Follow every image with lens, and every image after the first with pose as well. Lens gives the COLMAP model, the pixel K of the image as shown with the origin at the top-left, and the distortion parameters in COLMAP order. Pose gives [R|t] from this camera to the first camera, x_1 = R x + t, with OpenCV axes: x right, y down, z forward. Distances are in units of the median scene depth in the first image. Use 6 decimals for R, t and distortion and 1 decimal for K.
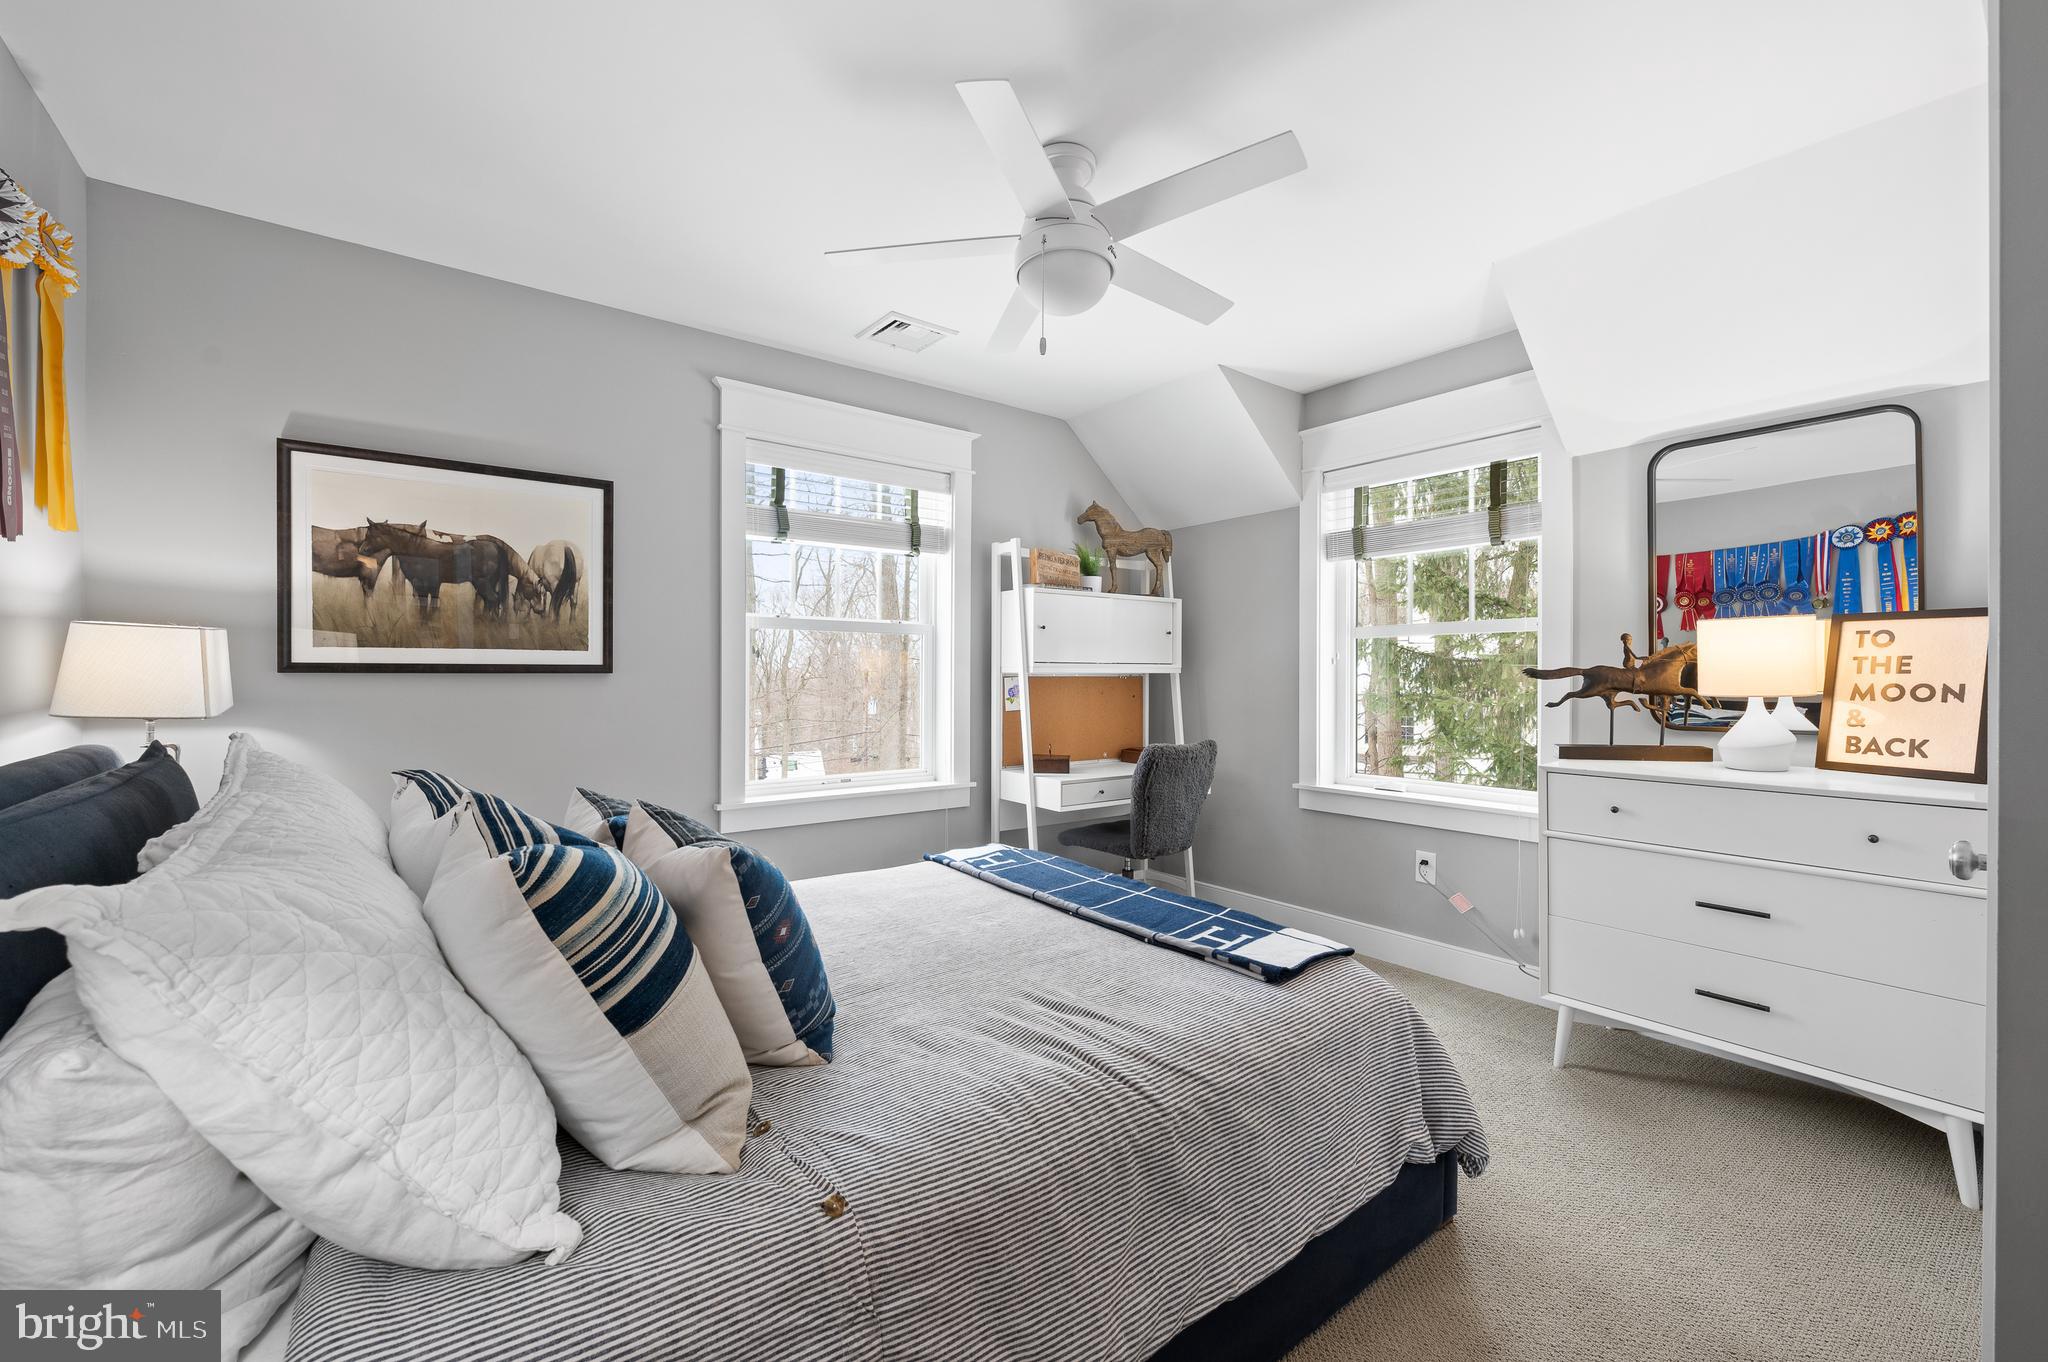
lens RADIAL K [[833.1, 0, 1026.6], [0, 833.1, 677.3], [0, 0, 1]] dist [-0.000930, 0.000036]
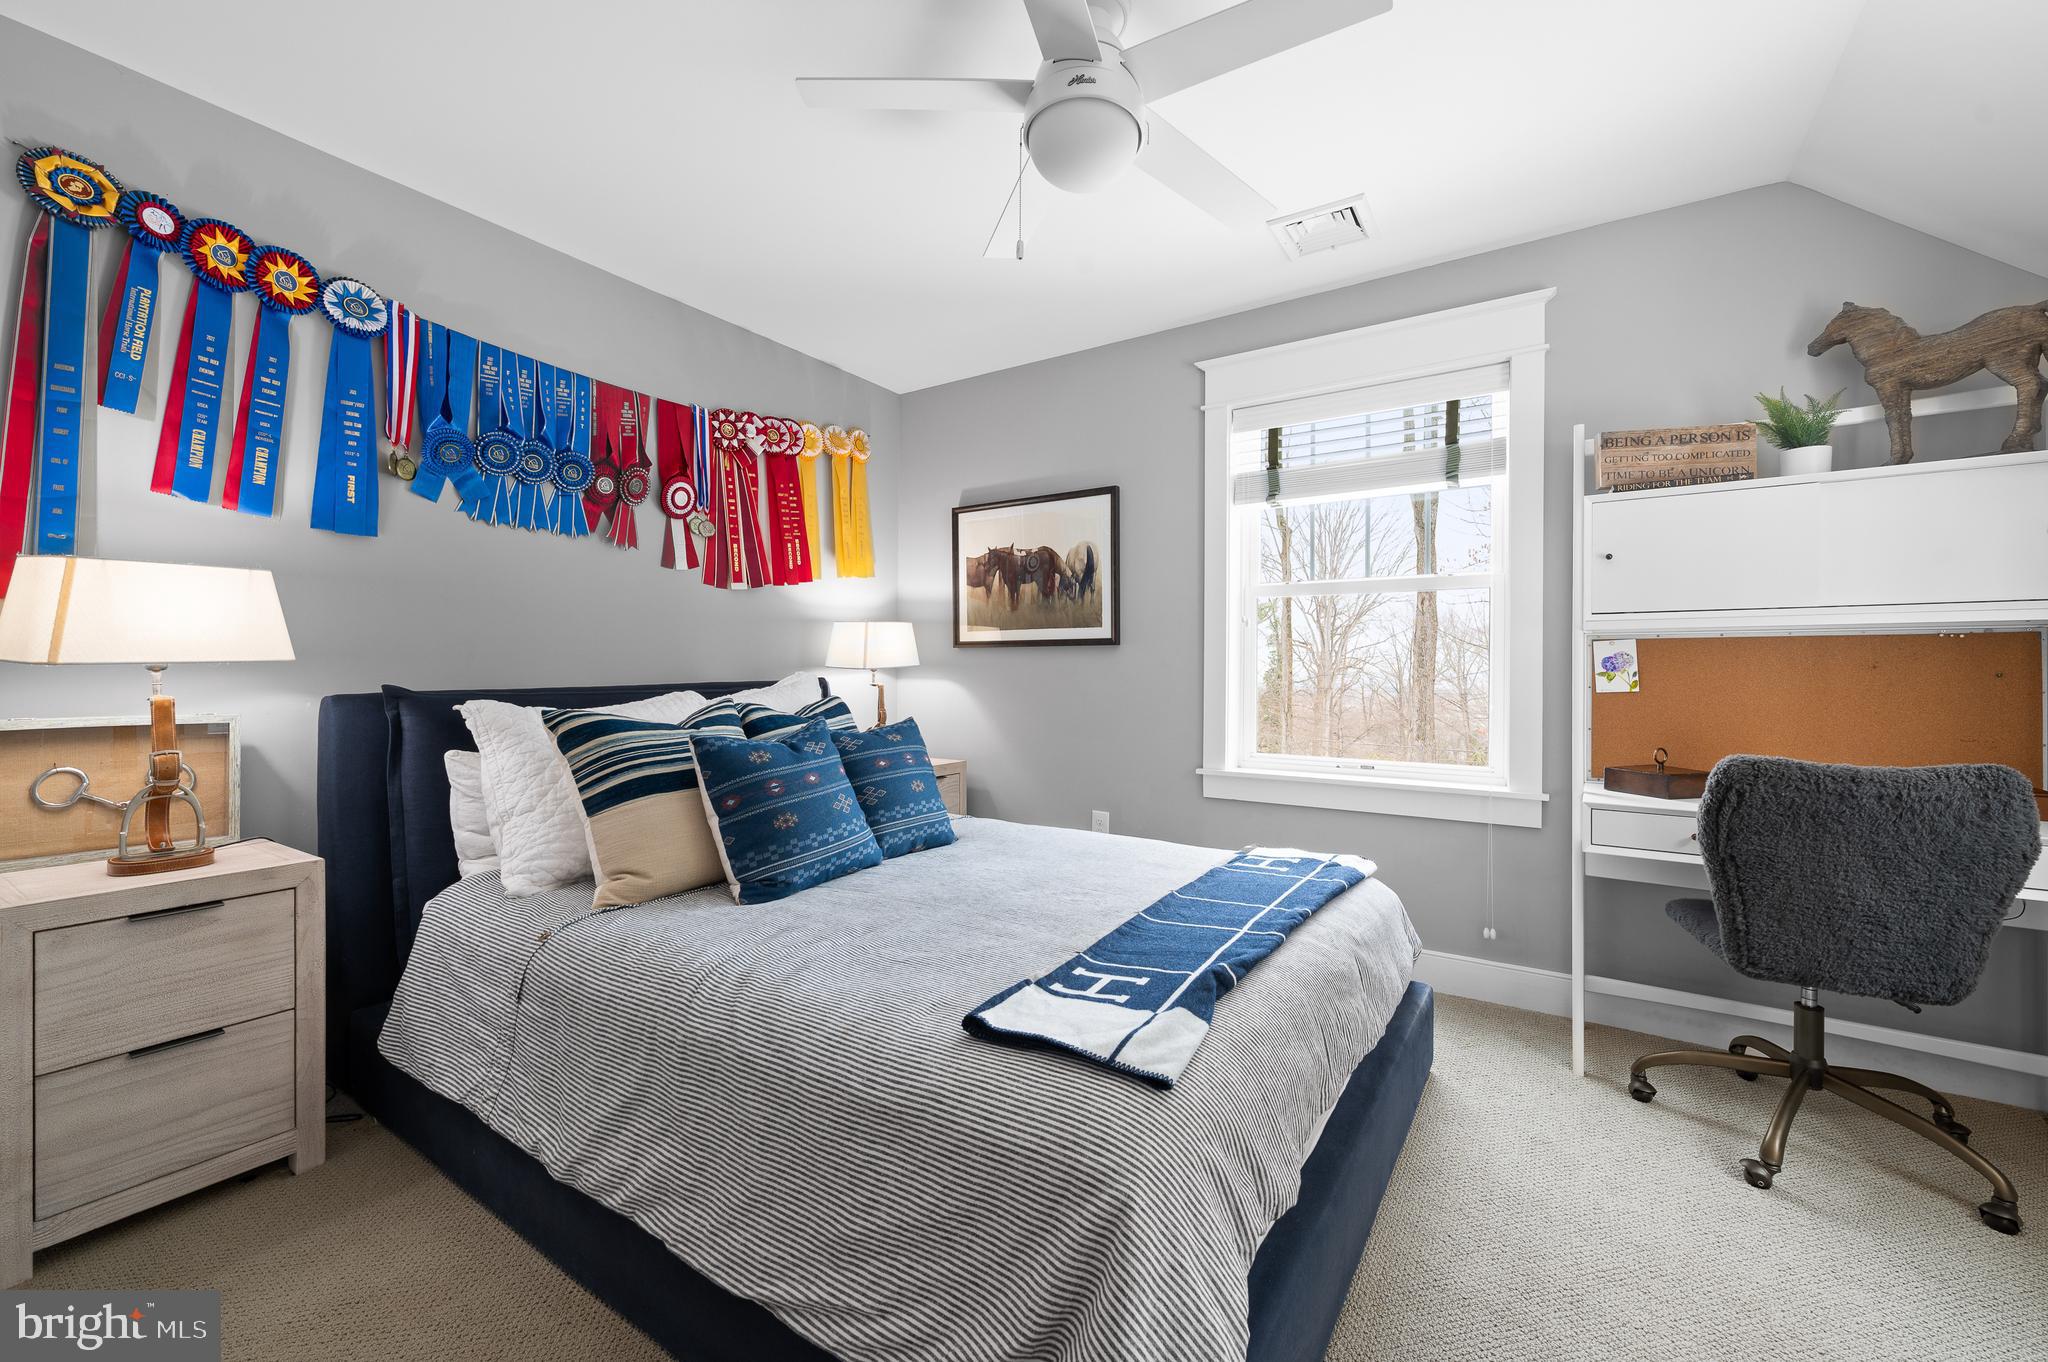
lens RADIAL K [[811.7, 0, 1021.7], [0, 811.7, 672.7], [0, 0, 1]] dist [-0.001876, 0.000161]
pose [[0.325323, -0.002226, -0.945600, 0.593733], [-0.008494, 0.999950, -0.005276, 0.044940], [0.945565, 0.009748, 0.325288, 0.514179]]
